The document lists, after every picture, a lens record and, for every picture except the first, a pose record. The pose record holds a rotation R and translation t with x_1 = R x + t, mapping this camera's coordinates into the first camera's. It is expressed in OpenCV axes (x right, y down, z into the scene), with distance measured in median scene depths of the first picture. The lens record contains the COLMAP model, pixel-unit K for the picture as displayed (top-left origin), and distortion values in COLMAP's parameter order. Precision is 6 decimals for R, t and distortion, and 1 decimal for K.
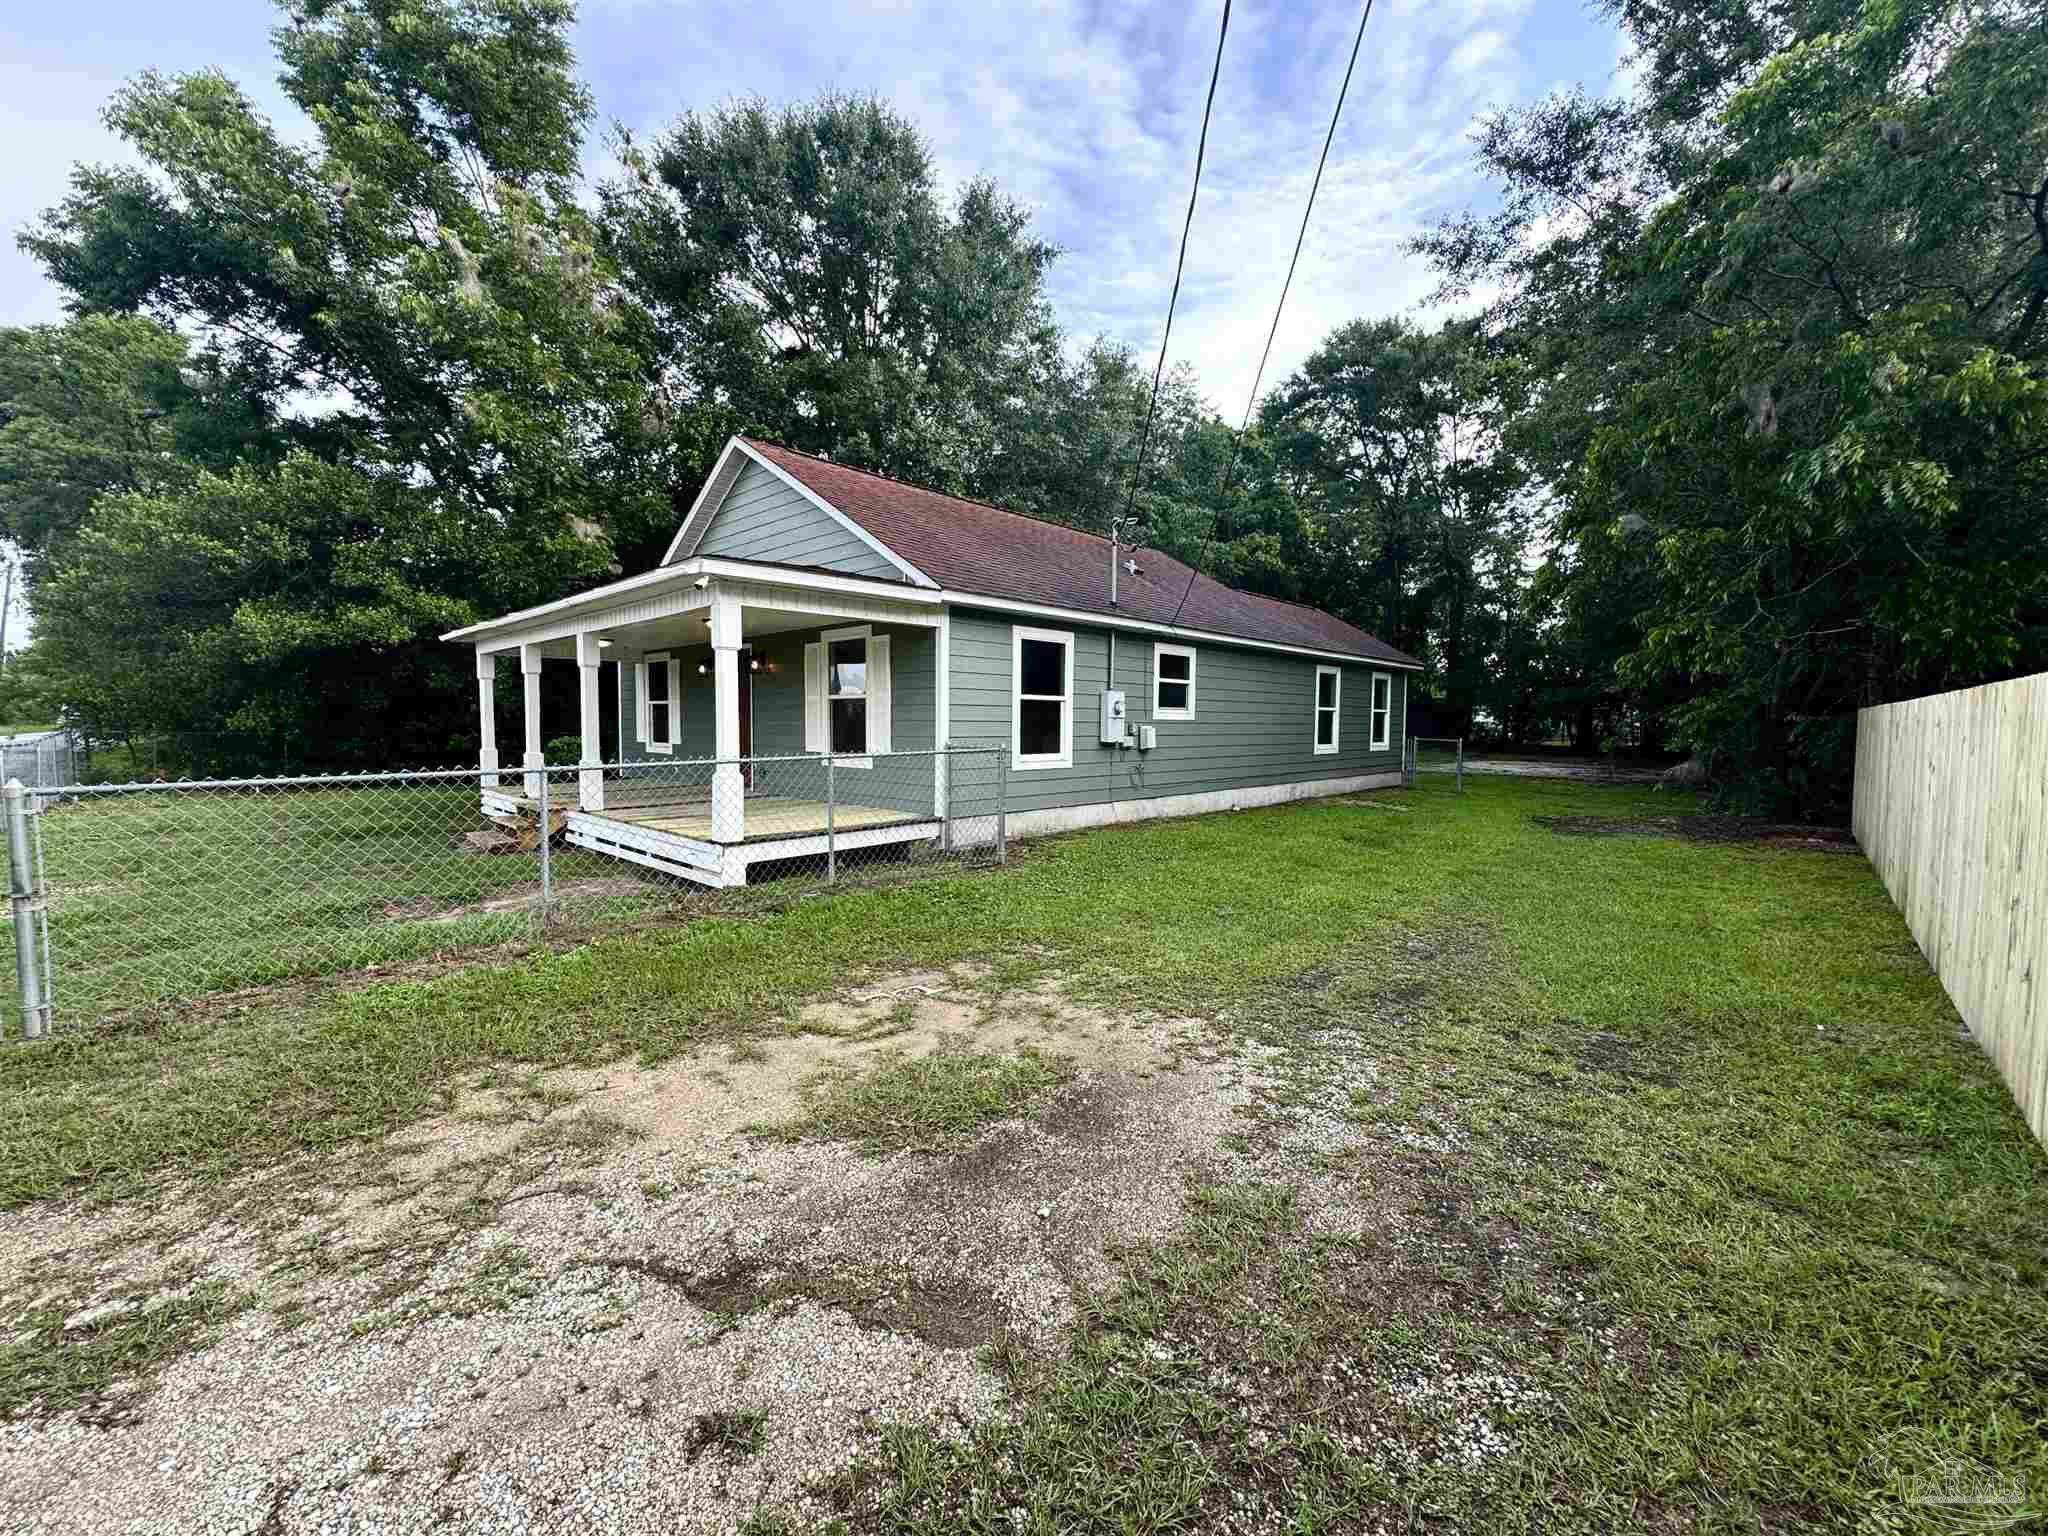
lens RADIAL K [[817.8, 0, 1020.6], [0, 817.8, 772.6], [0, 0, 1]] dist [-0.001967, -0.000185]
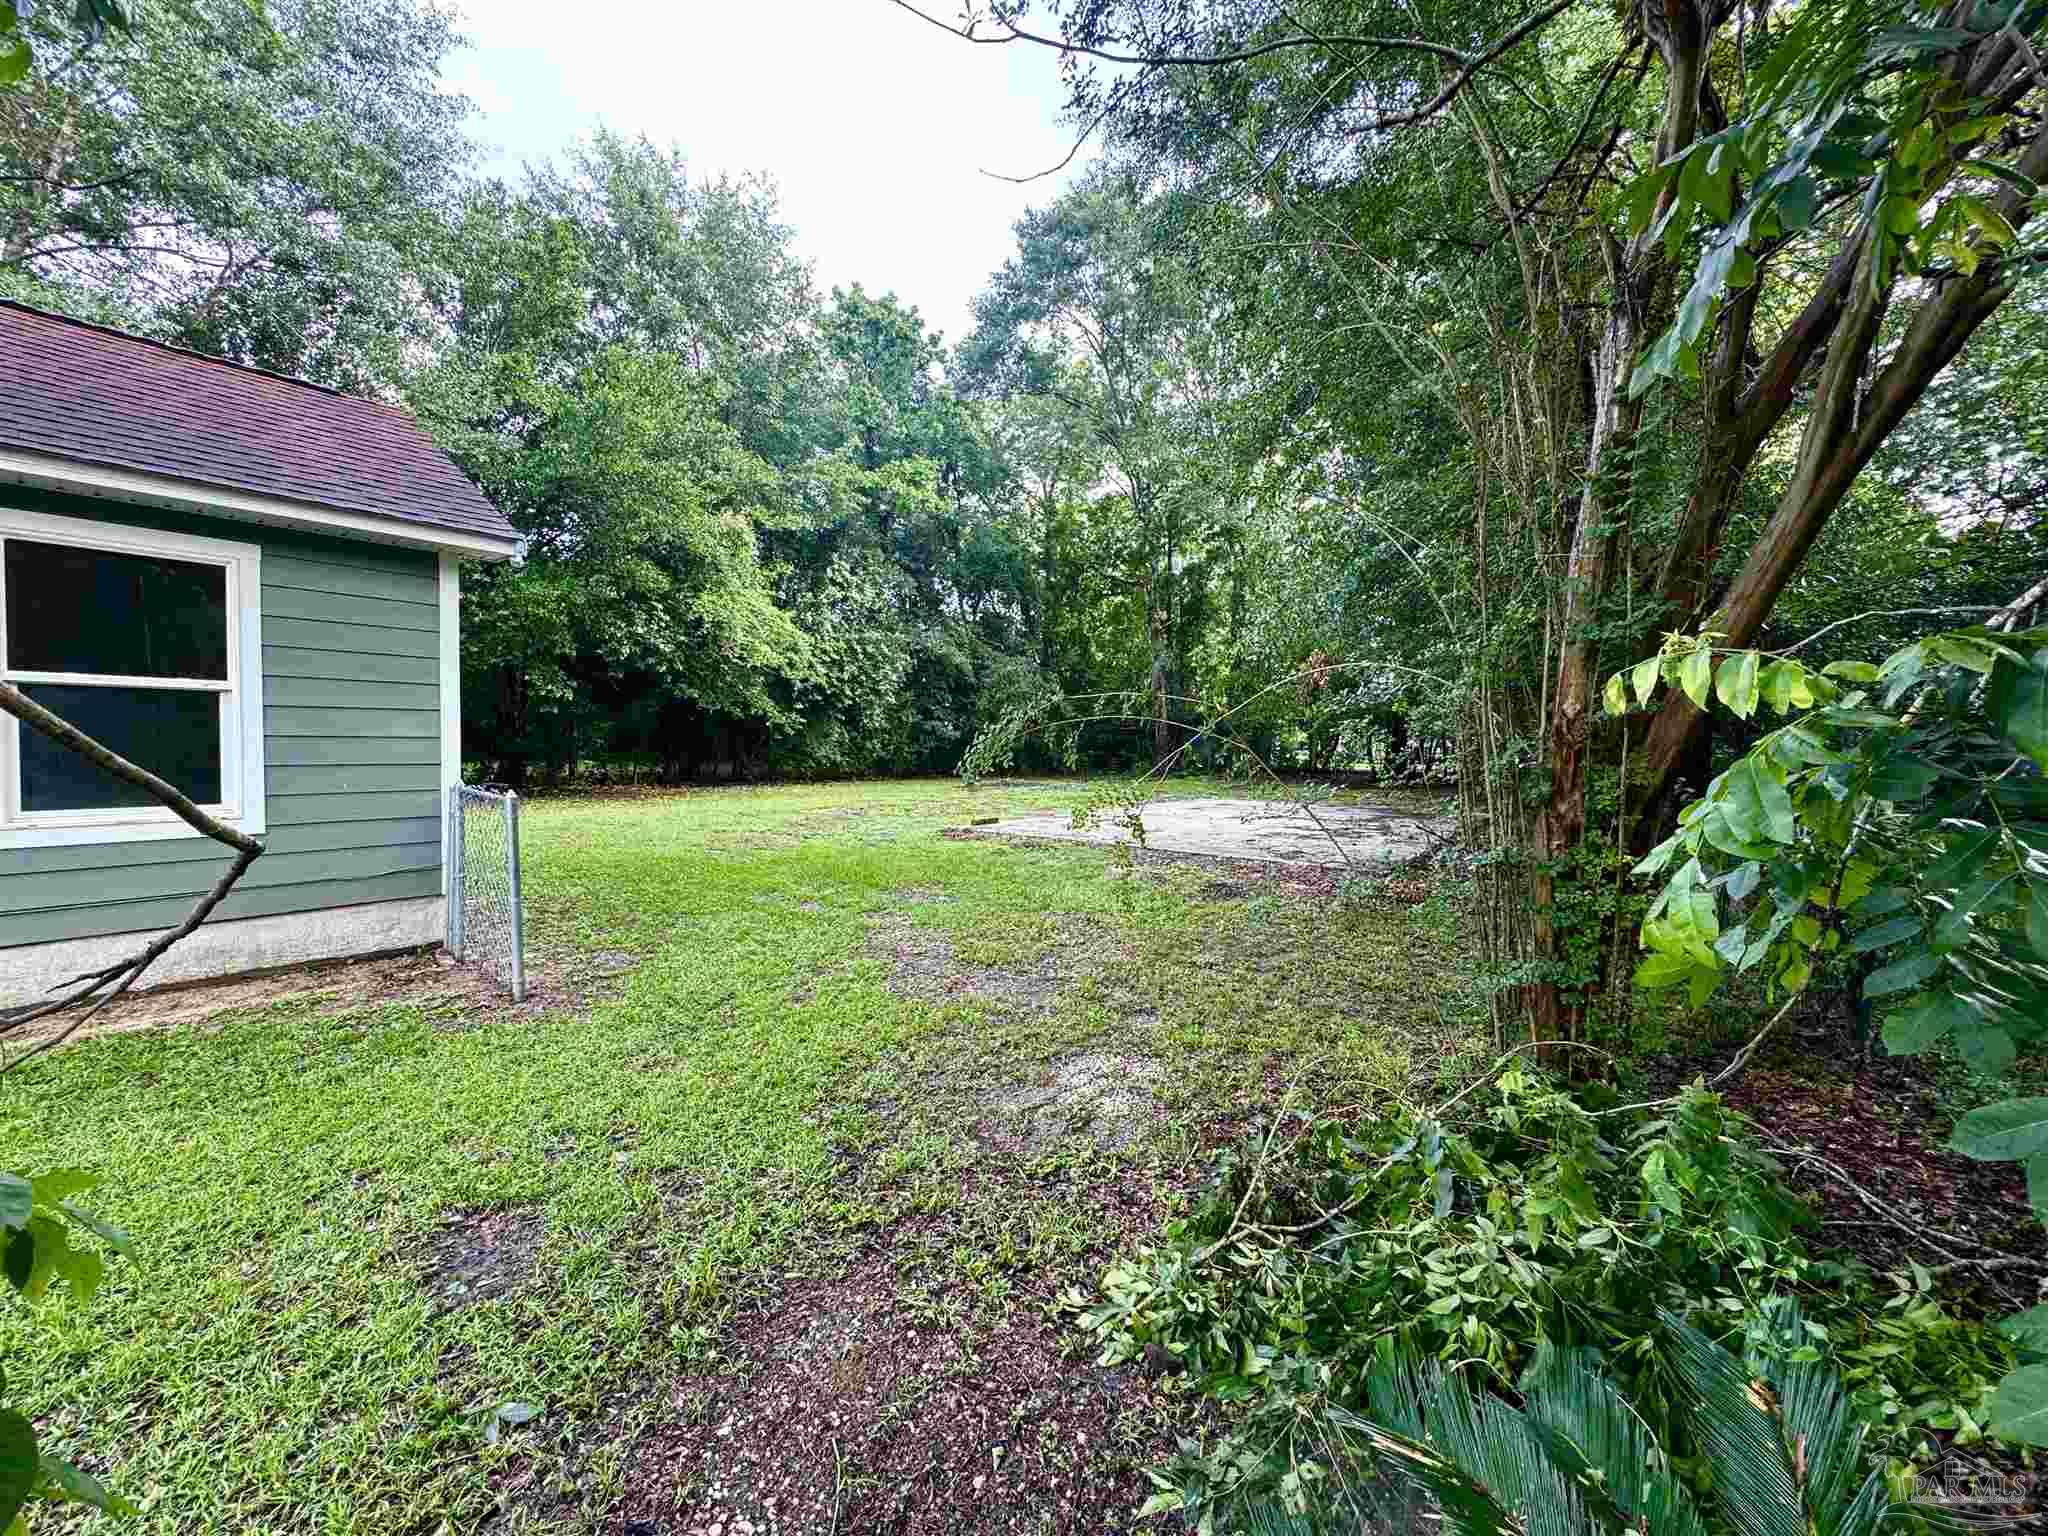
lens RADIAL K [[817.8, 0, 1022.7], [0, 817.8, 771.2], [0, 0, 1]] dist [-0.001967, -0.000185]
pose [[0.993940, 0.009231, 0.109540, 0.663651], [-0.005987, 0.999535, -0.029904, -0.046340], [-0.109765, 0.029067, 0.993532, 0.726914]]
